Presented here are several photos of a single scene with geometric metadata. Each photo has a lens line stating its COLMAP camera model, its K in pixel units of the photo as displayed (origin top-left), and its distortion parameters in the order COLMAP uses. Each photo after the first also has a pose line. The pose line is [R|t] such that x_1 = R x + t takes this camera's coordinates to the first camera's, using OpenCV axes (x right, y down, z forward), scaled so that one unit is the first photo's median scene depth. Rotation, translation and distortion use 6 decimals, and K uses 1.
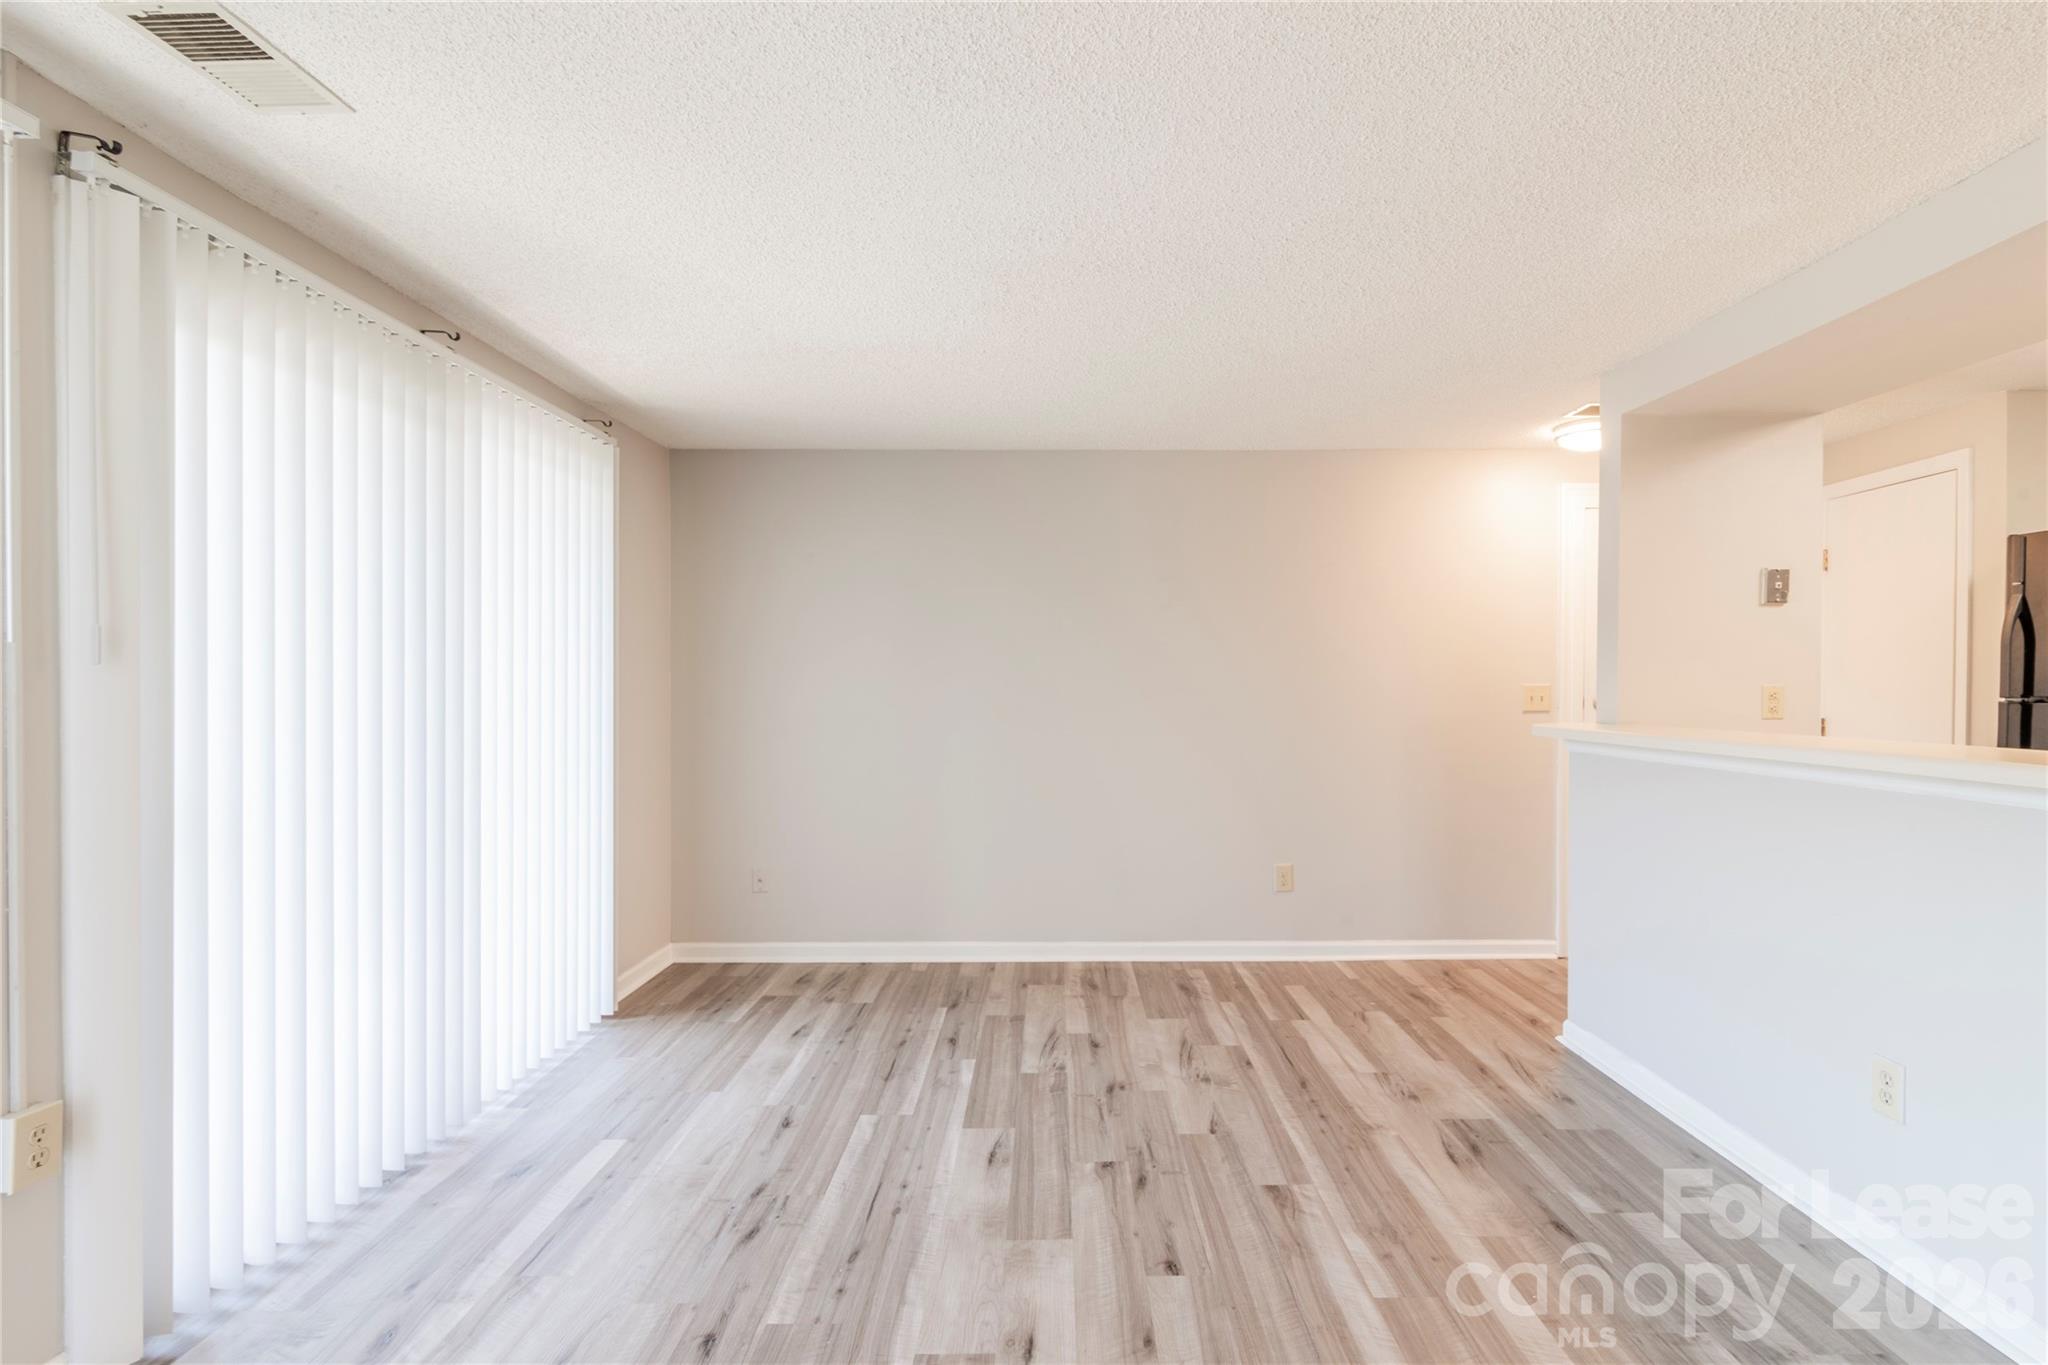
lens RADIAL K [[974.4, 0, 1025.8], [0, 974.4, 689.2], [0, 0, 1]] dist [-0.000733, -0.000195]
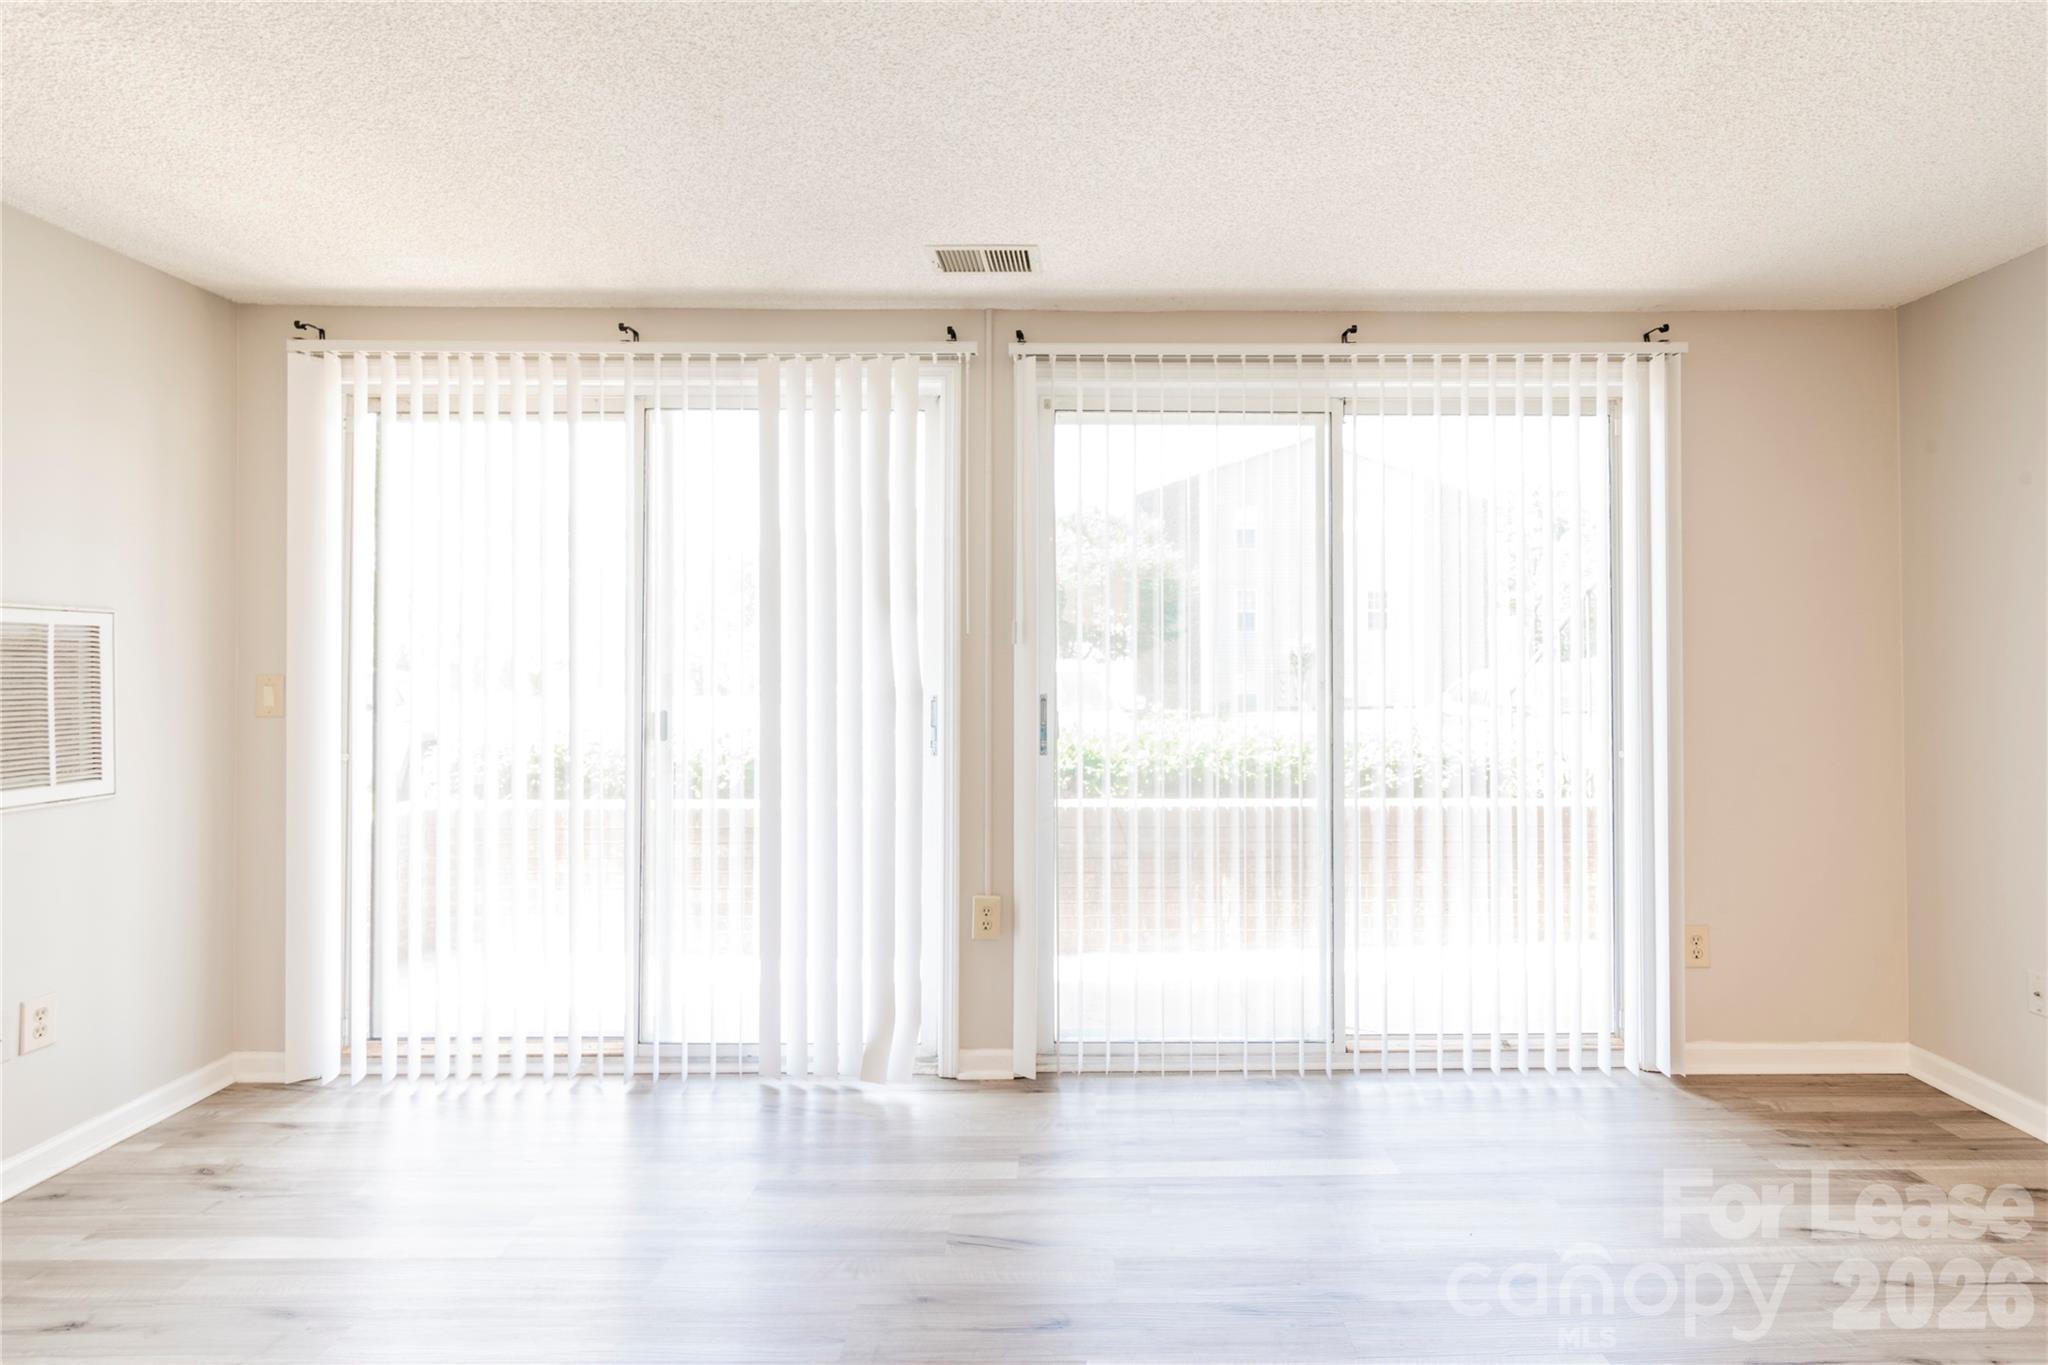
lens RADIAL K [[974.4, 0, 1027.4], [0, 974.4, 672.4], [0, 0, 1]] dist [-0.000733, -0.000195]
pose [[0.022381, 0.007231, -0.999723, 0.348302], [-0.004543, 0.999964, 0.007132, 0.003575], [0.999739, 0.004383, 0.022413, 0.469764]]
